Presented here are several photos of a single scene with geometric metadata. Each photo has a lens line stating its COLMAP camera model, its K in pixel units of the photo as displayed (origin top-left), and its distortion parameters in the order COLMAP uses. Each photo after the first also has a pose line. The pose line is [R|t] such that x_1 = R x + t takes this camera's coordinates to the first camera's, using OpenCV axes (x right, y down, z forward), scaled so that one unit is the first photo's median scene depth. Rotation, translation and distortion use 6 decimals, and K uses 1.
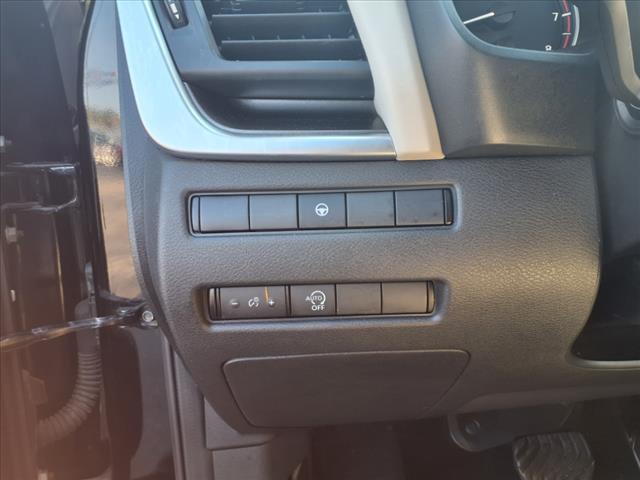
lens RADIAL K [[506.6, 0, 321.8], [0, 506.6, 239.2], [0, 0, 1]] dist [0.027710, -0.015186]
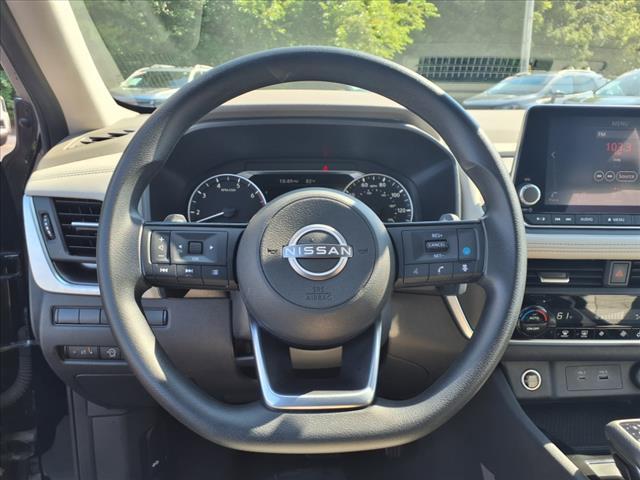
lens RADIAL K [[506.6, 0, 319.9], [0, 506.6, 241.2], [0, 0, 1]] dist [0.027710, -0.015186]
pose [[0.998066, 0.058169, 0.021917, 0.897296], [-0.058948, 0.997584, 0.036767, -0.550916], [-0.019725, -0.037988, 0.999083, -1.371159]]
